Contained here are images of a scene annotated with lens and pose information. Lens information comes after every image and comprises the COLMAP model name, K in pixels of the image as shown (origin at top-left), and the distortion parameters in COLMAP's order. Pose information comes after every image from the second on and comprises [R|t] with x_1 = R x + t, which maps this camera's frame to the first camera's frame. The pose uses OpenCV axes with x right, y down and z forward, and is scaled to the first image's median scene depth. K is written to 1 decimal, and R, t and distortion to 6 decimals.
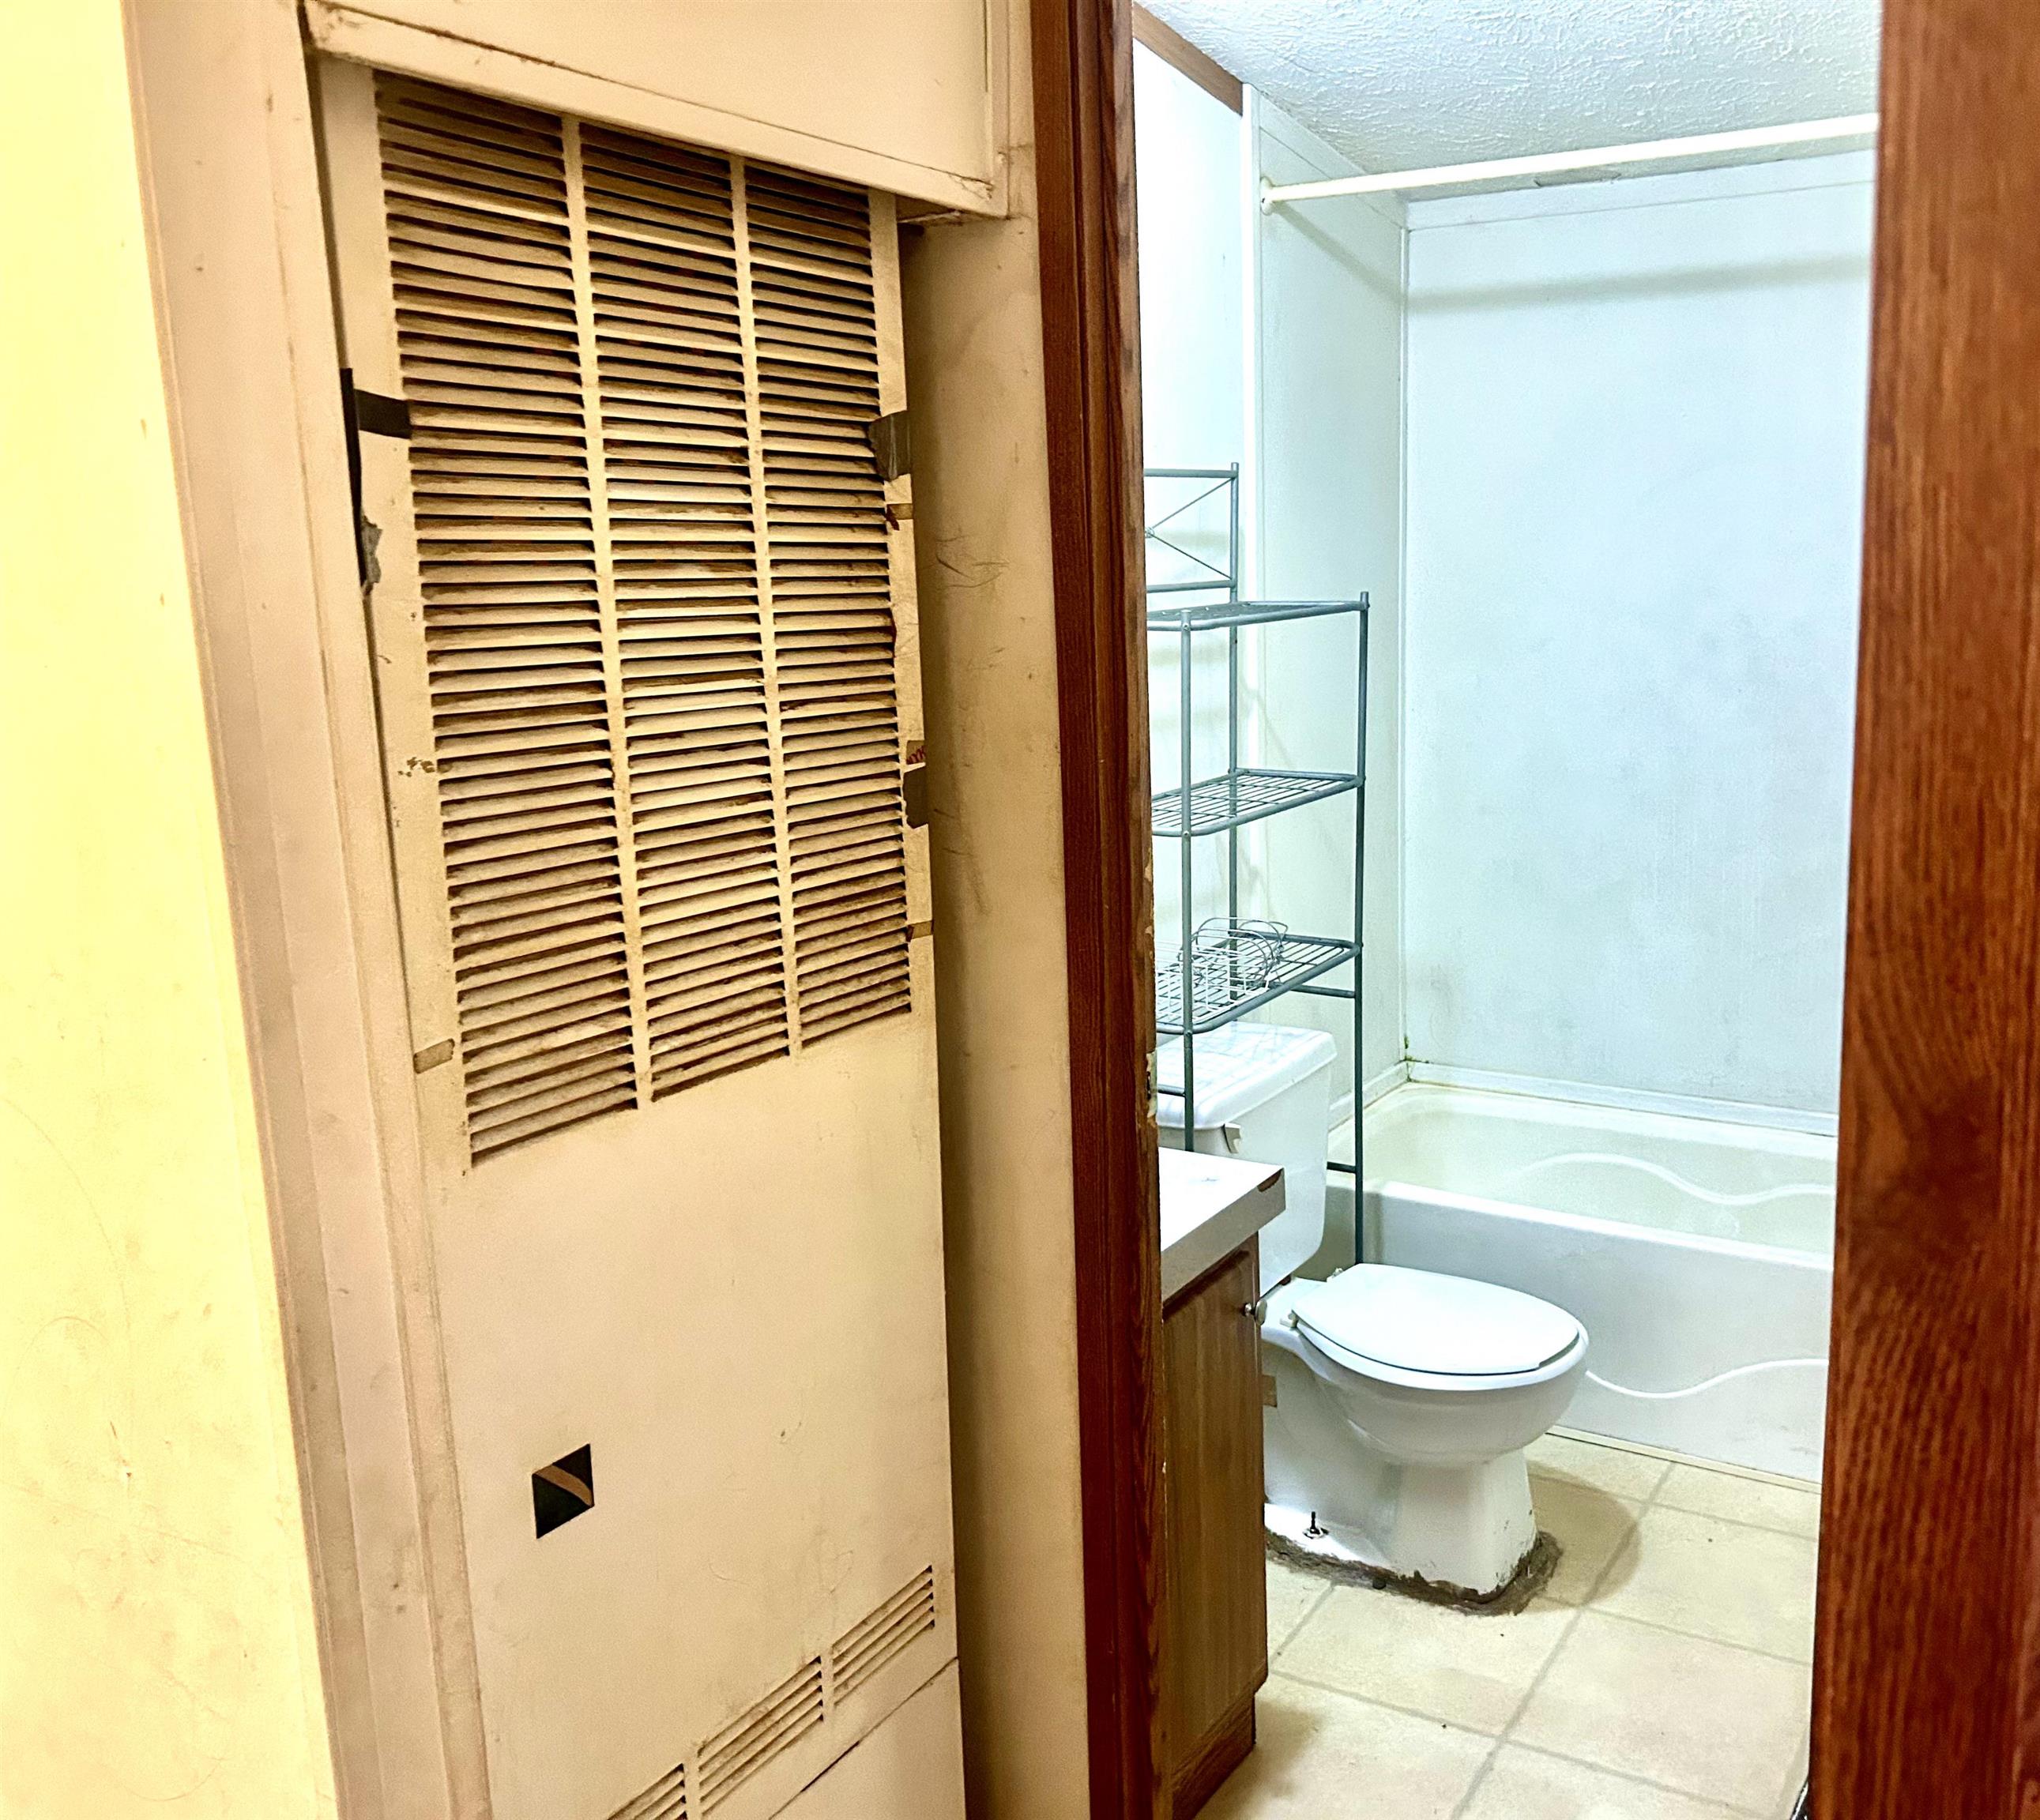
lens RADIAL K [[1879.1, 0, 1020.0], [0, 1879.1, 910.0], [0, 0, 1]] dist [-0.000201, -0.007748]
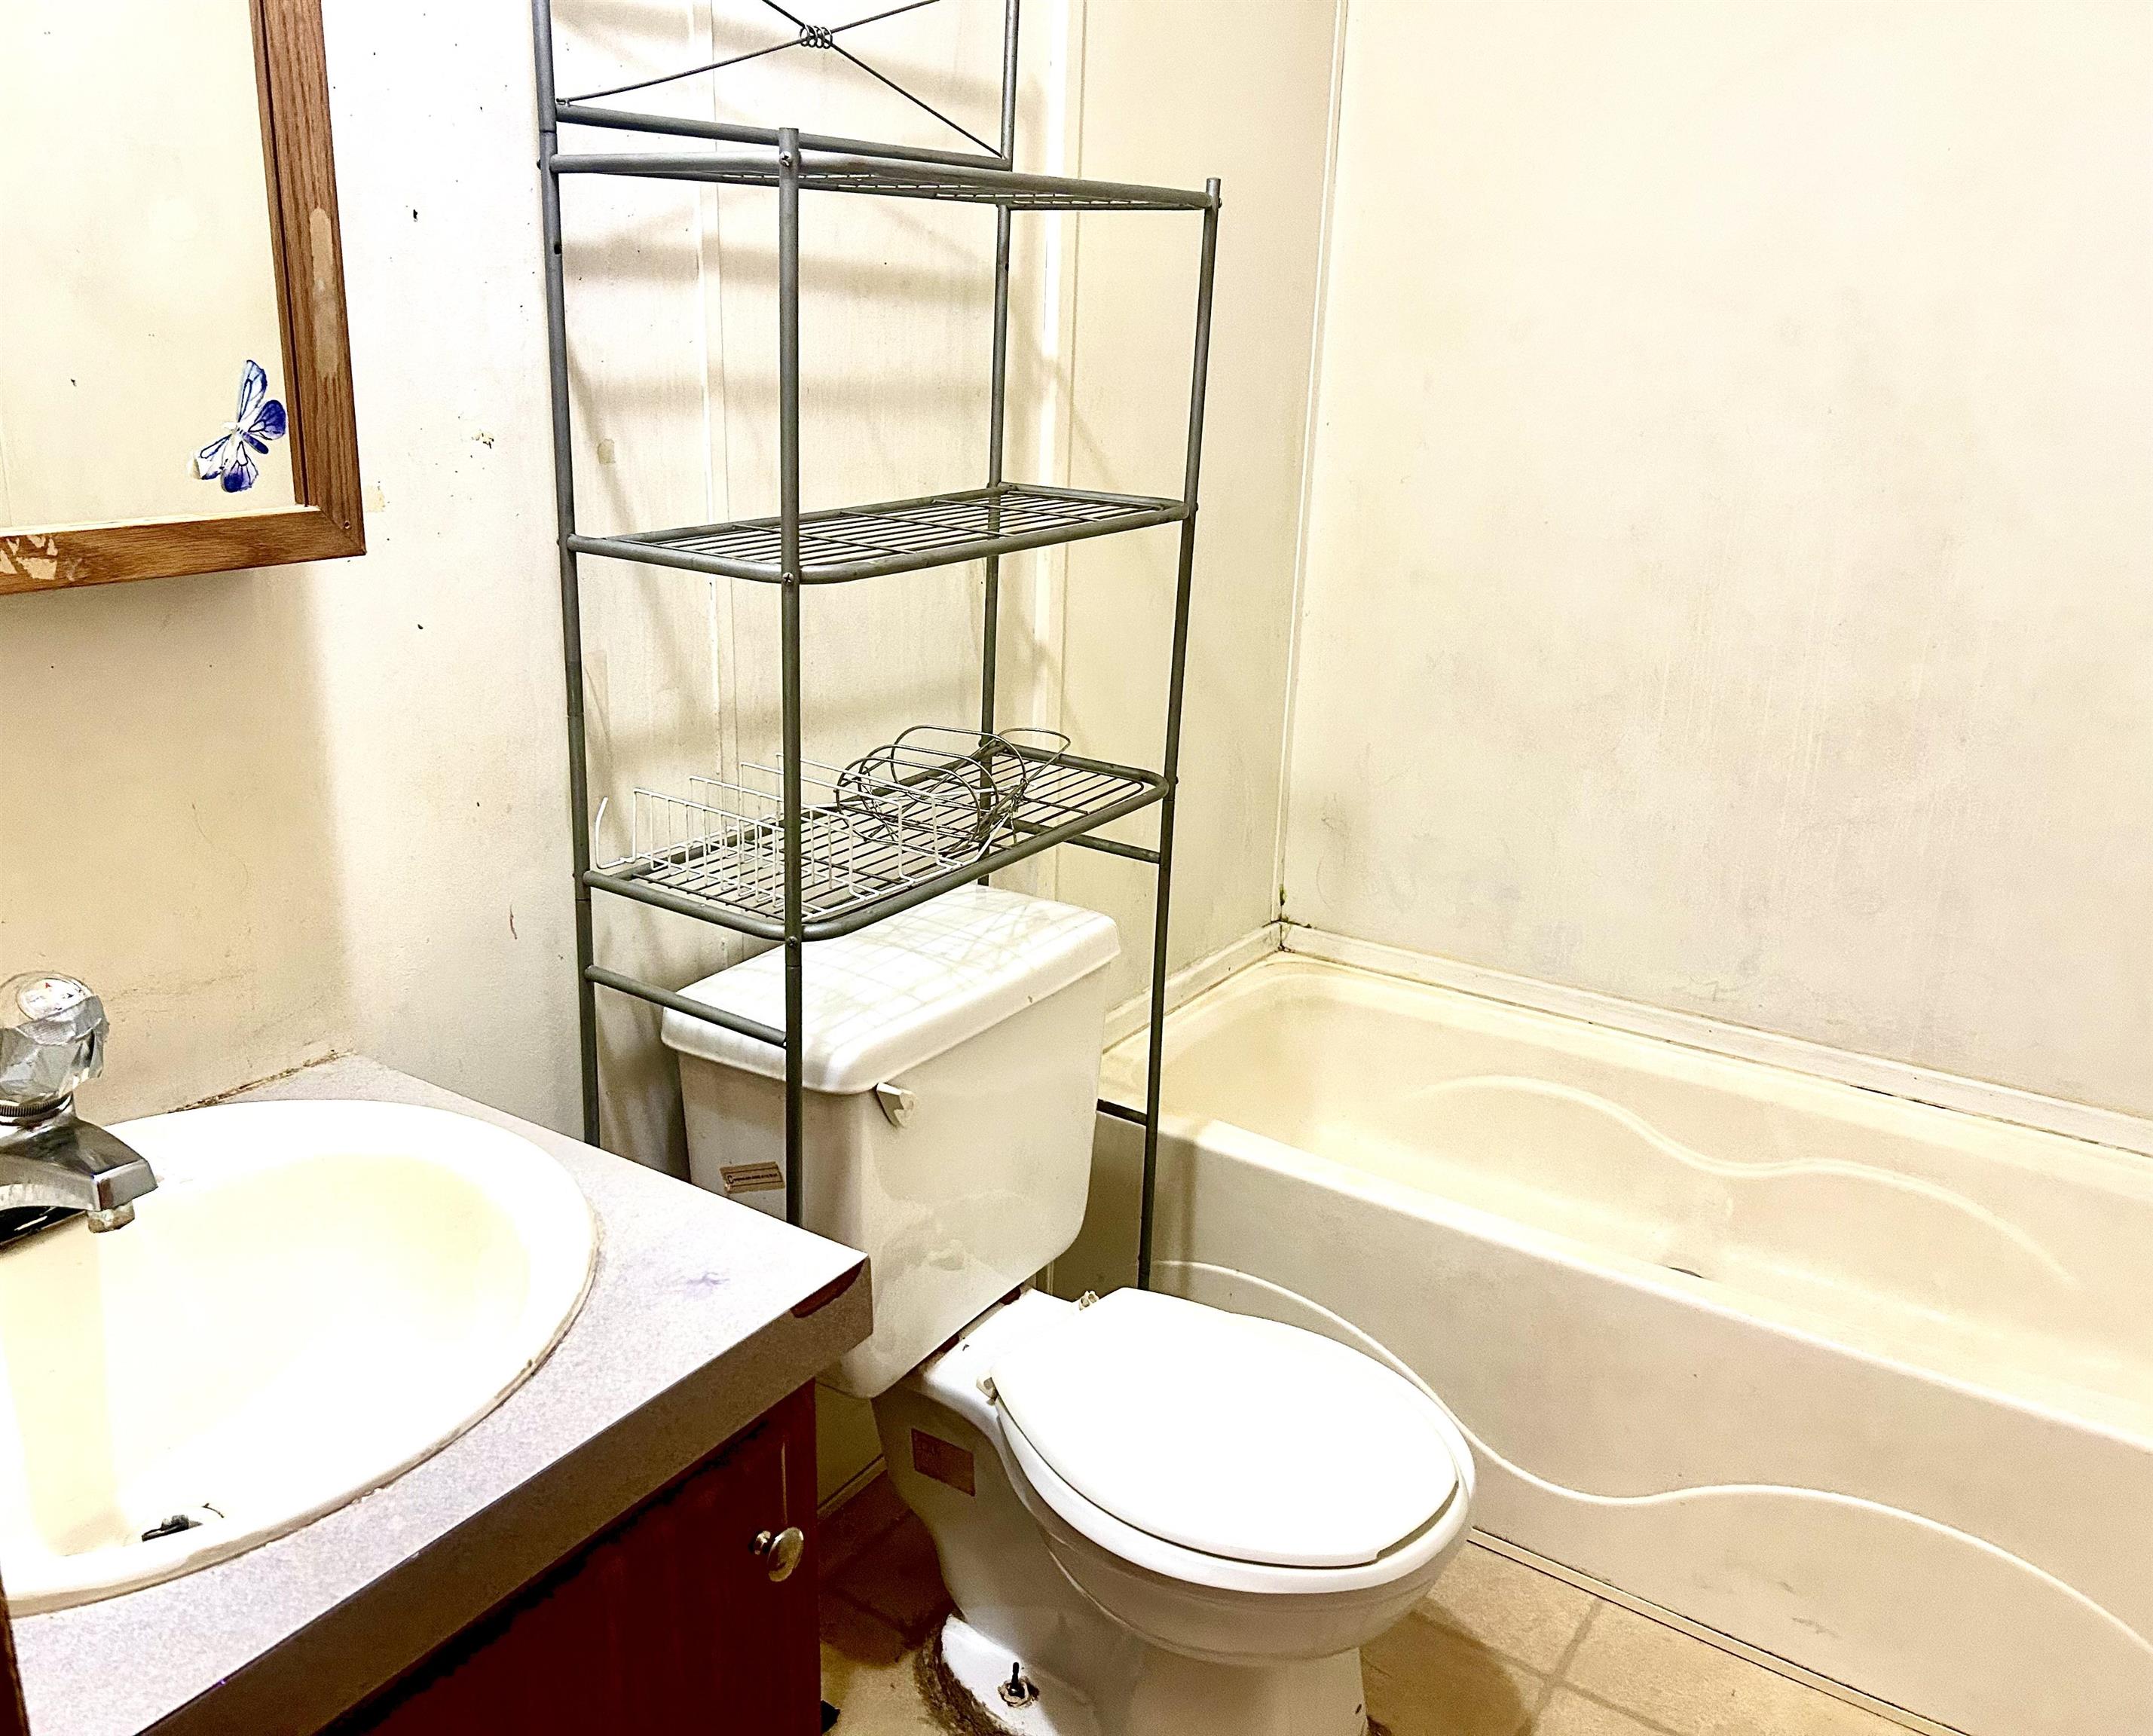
lens RADIAL K [[1784.4, 0, 892.0], [0, 1784.4, 845.5], [0, 0, 1]] dist [0.002724, 0.011870]
pose [[0.995650, 0.070533, -0.060879, 0.123414], [-0.063632, 0.992038, 0.108682, -0.017830], [0.068060, -0.104335, 0.992211, 0.397886]]
